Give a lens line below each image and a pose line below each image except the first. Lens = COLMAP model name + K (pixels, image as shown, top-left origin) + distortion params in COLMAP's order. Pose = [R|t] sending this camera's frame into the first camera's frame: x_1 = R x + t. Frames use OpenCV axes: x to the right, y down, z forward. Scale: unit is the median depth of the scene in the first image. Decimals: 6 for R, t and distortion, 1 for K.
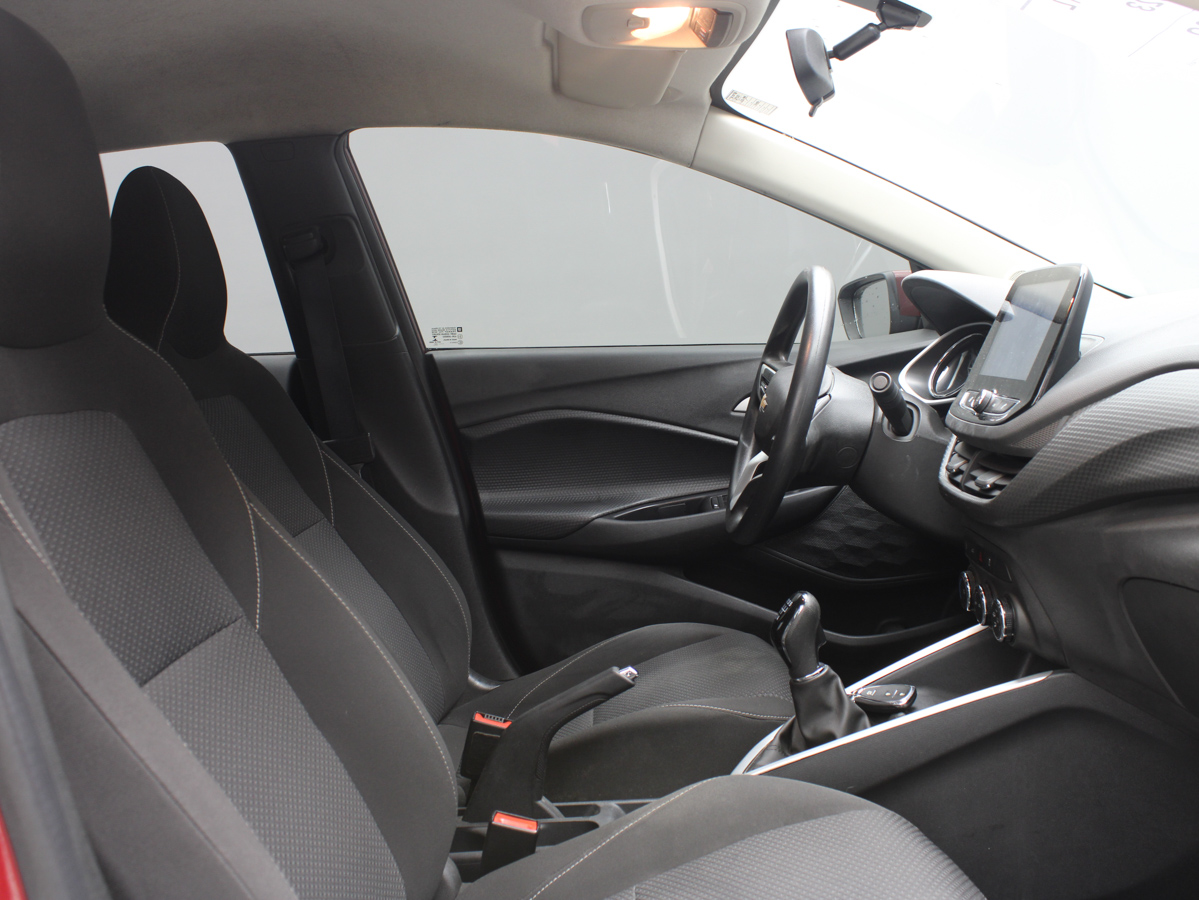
lens RADIAL K [[1238.0, 0, 599.5], [0, 1238.0, 450.0], [0, 0, 1]] dist [-0.158999, 0.179079]
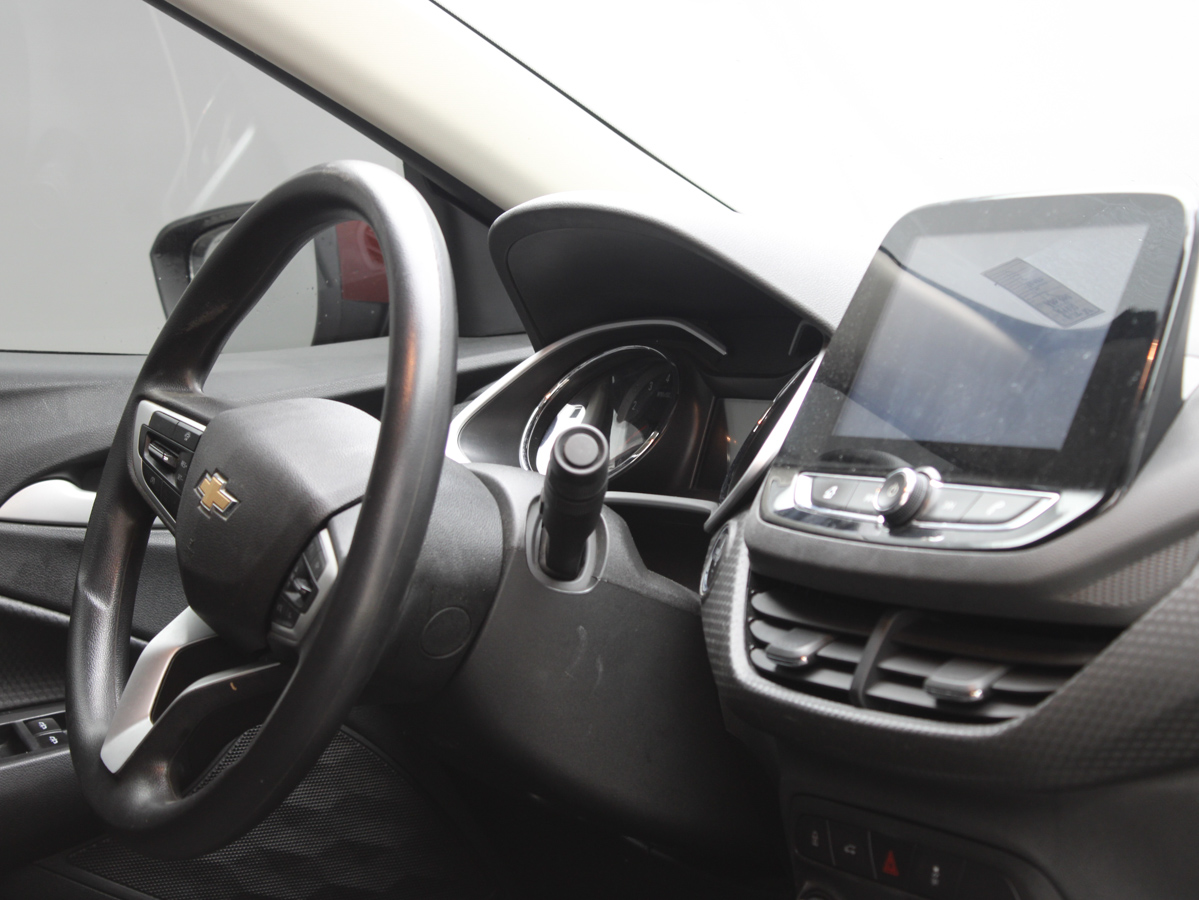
lens RADIAL K [[2758.4, 0, 599.5], [0, 2758.4, 450.0], [0, 0, 1]] dist [0.030996, 0.073661]
pose [[0.856347, 0.027127, 0.515688, -0.258987], [0.005578, 0.998075, -0.061766, 0.002760], [-0.516371, 0.055770, 0.854547, 0.213410]]
